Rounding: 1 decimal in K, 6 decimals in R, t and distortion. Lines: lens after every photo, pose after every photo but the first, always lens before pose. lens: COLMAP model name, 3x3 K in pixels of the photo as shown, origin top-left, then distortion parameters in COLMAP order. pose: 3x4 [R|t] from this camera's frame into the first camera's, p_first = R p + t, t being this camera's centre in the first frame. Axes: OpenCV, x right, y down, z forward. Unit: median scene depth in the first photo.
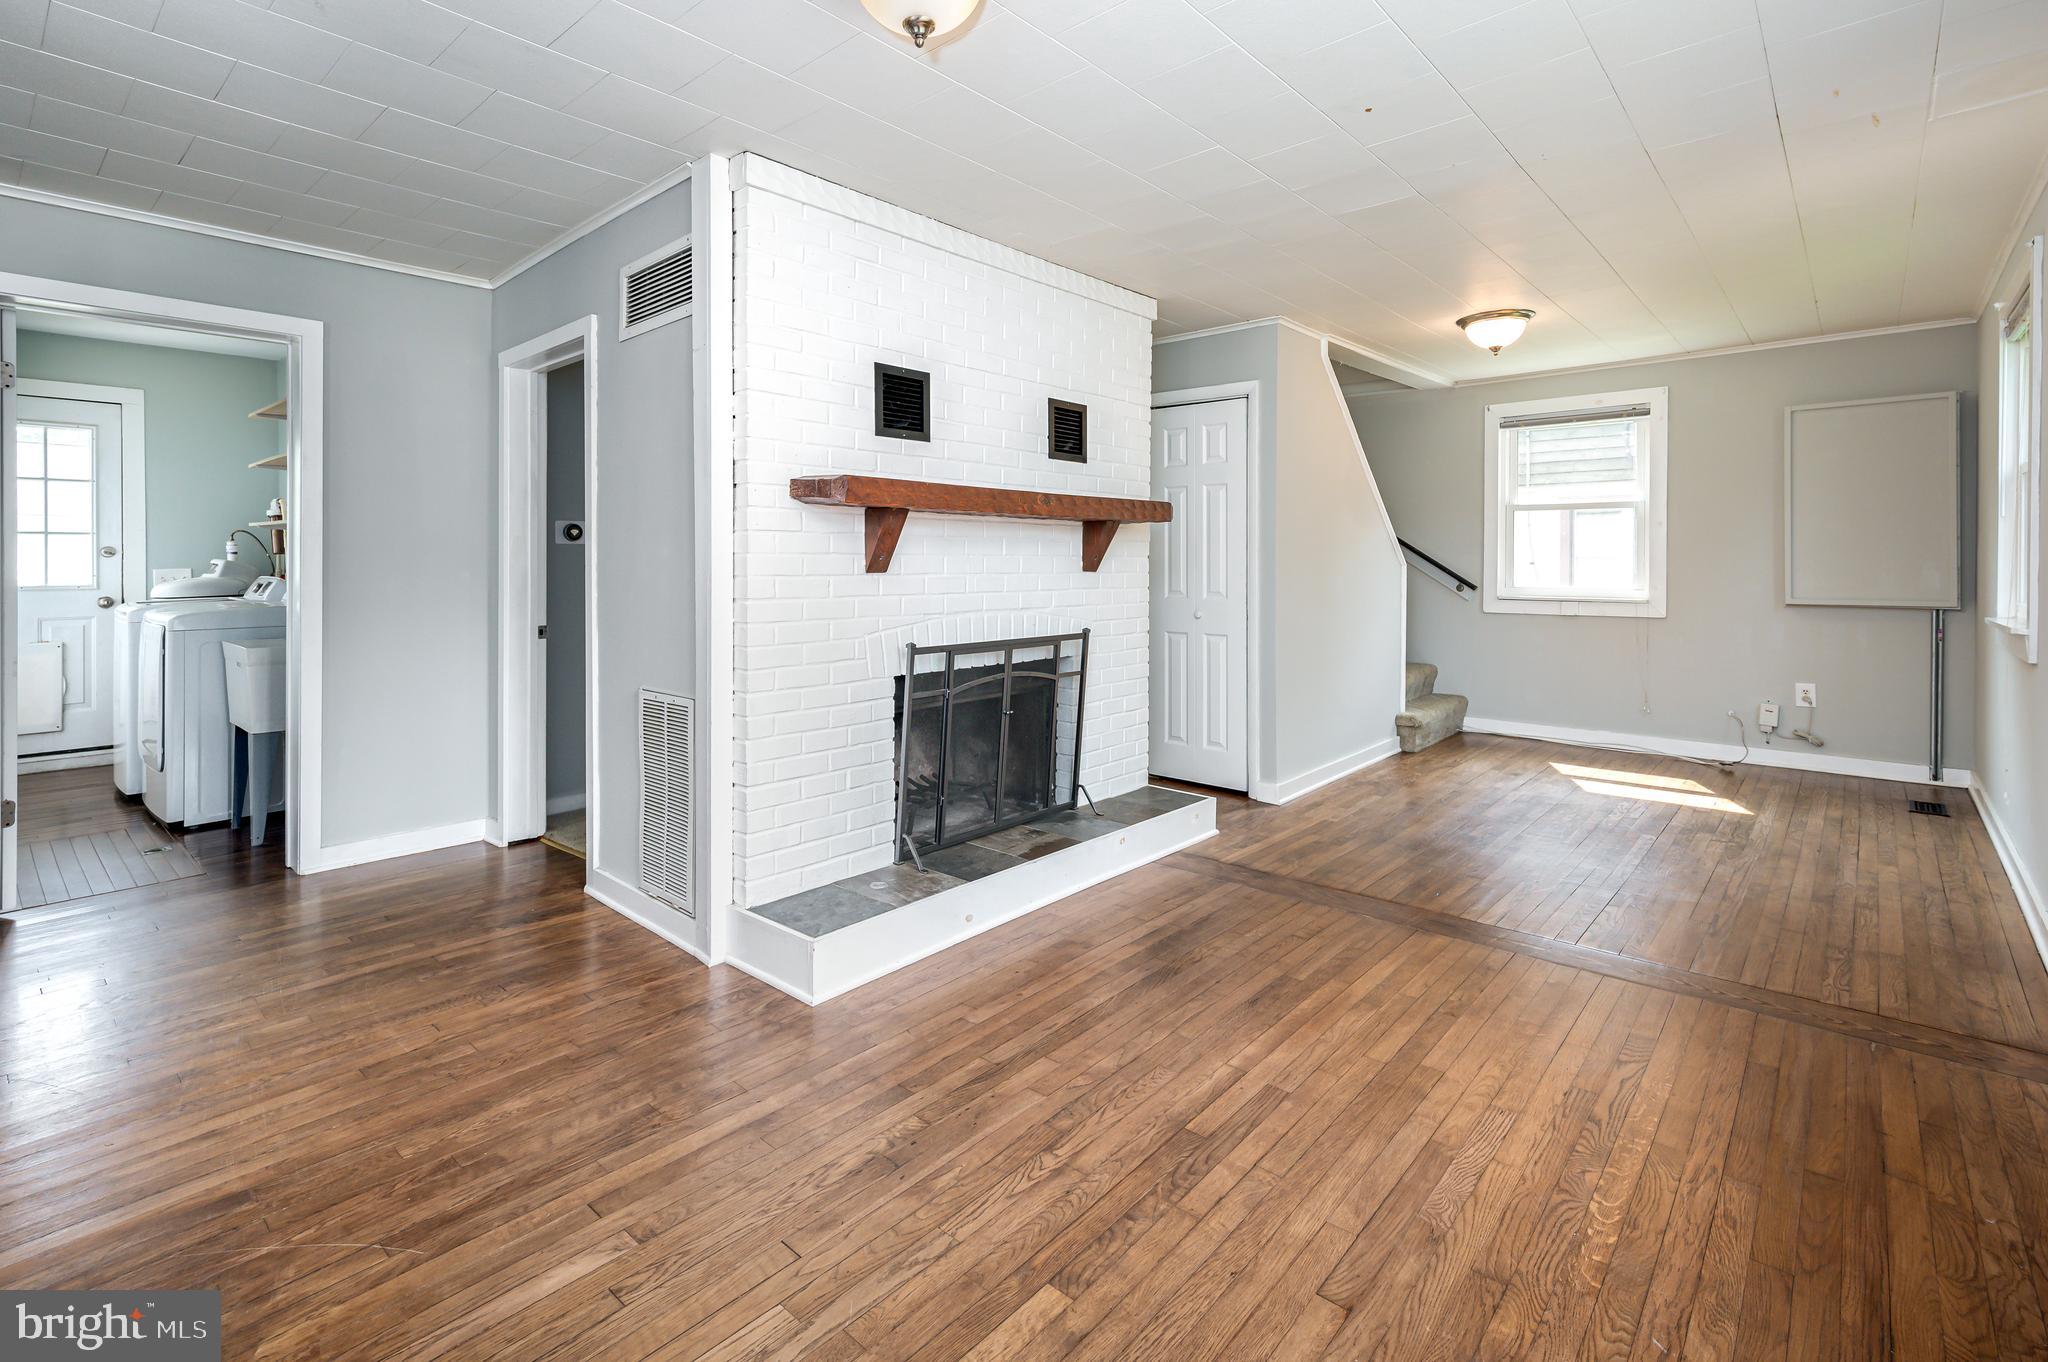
lens RADIAL K [[930.2, 0, 1039.1], [0, 930.2, 566.7], [0, 0, 1]] dist [0.011152, 0.000351]
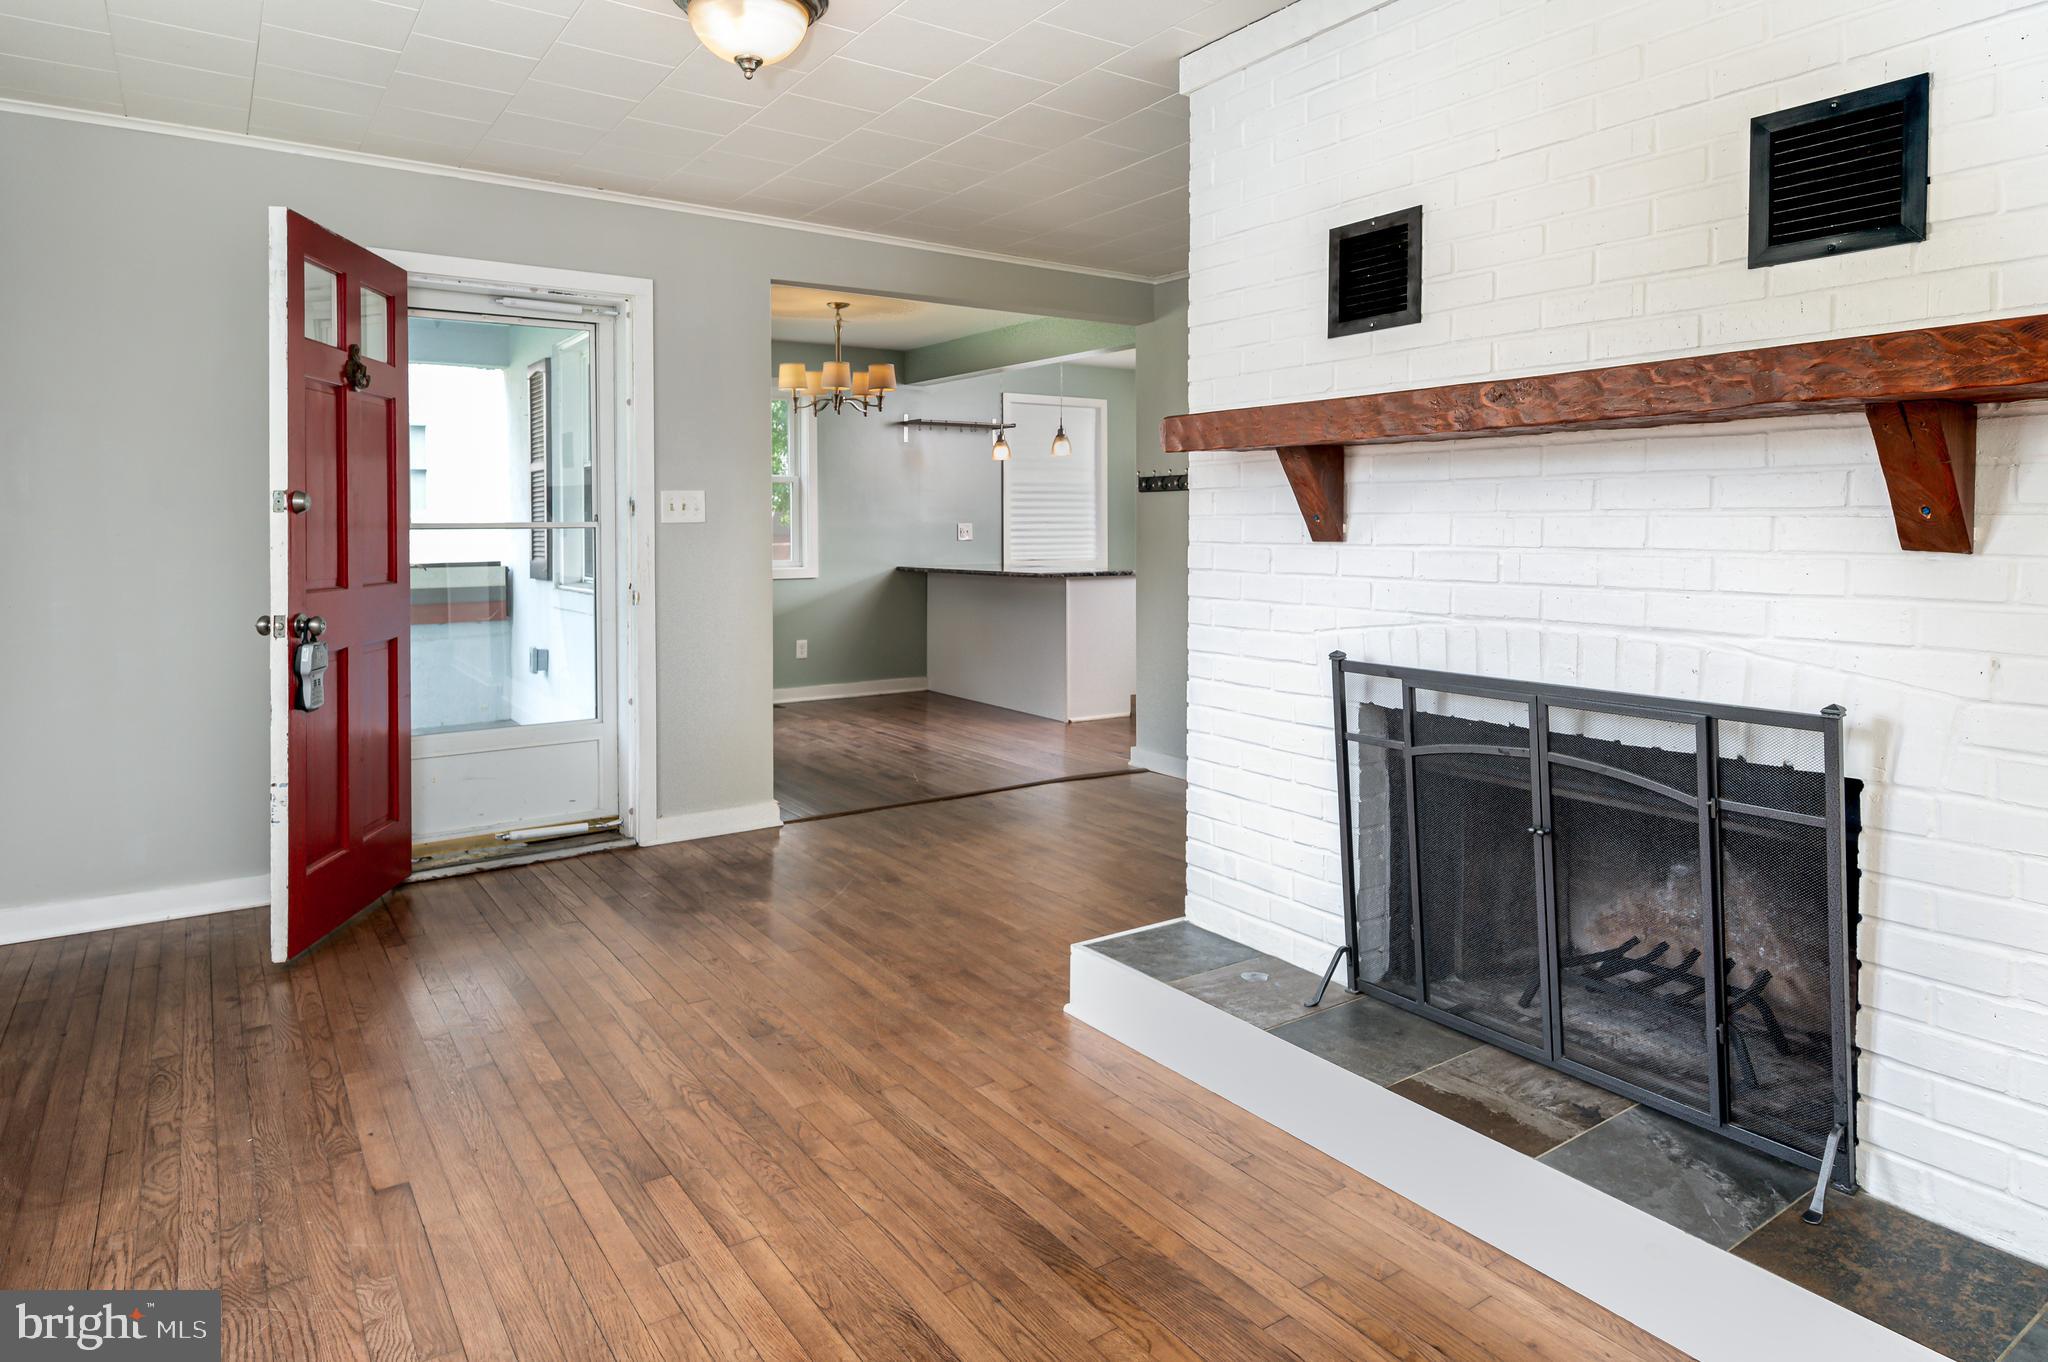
lens RADIAL K [[1181.6, 0, 1000.9], [0, 1181.6, 536.1], [0, 0, 1]] dist [0.000712, -0.000667]
pose [[-0.247559, 0.008783, -0.968833, 0.749491], [-0.002017, 0.999952, 0.009580, -0.005307], [0.968871, 0.004326, -0.247529, 1.027984]]
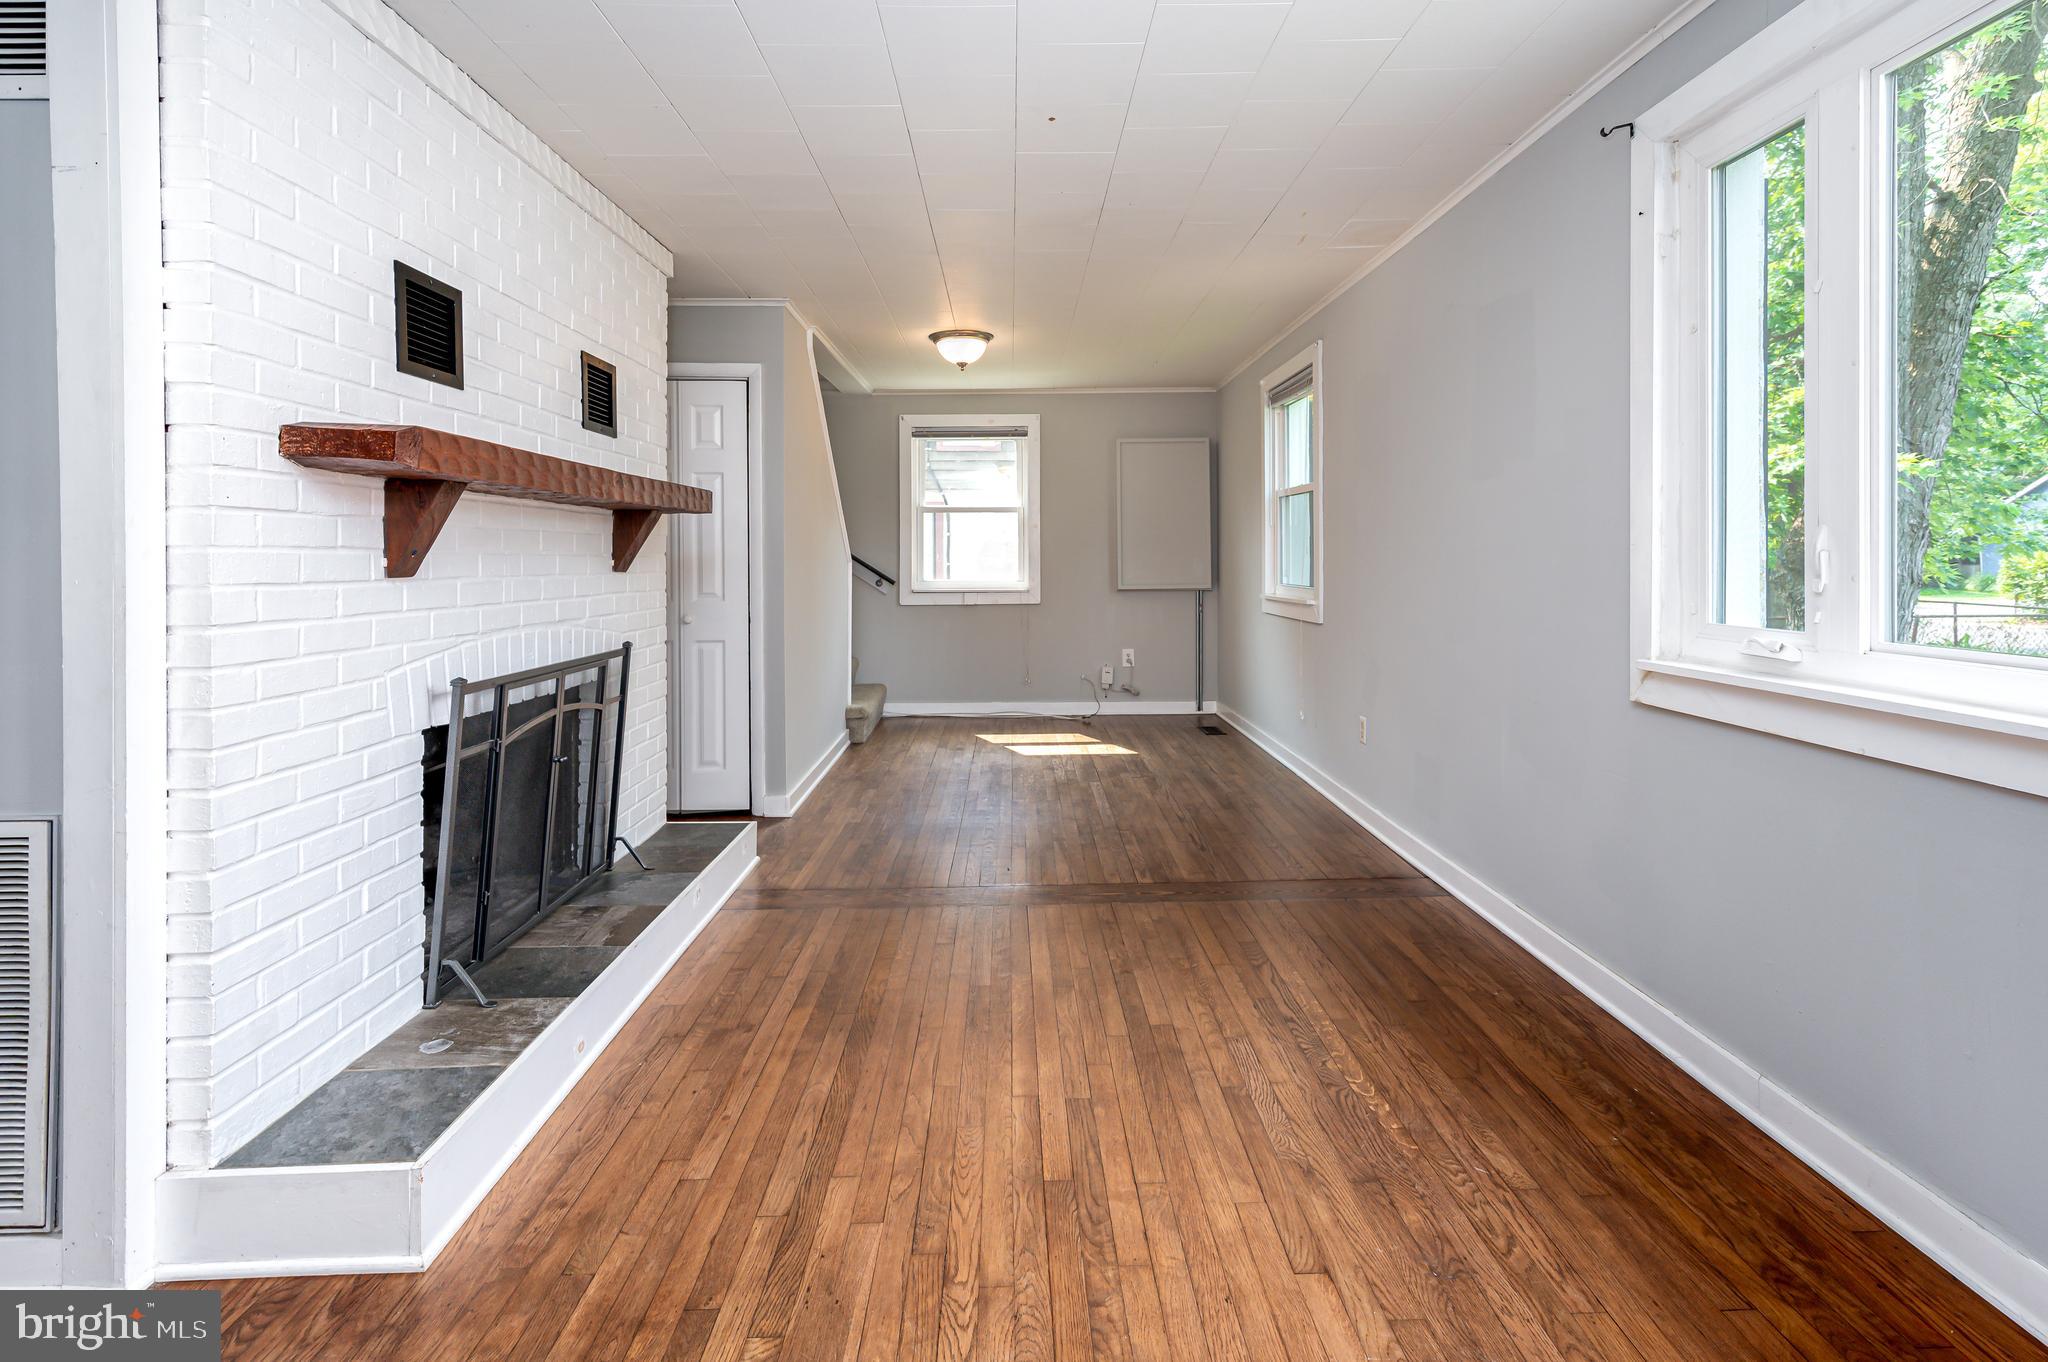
lens RADIAL K [[930.2, 0, 1013.3], [0, 930.2, 558.5], [0, 0, 1]] dist [0.011152, 0.000351]
pose [[0.746538, -0.004777, 0.665325, -0.306433], [0.009781, 0.999945, -0.003795, -0.000105], [-0.665271, 0.009341, 0.746544, 0.220842]]
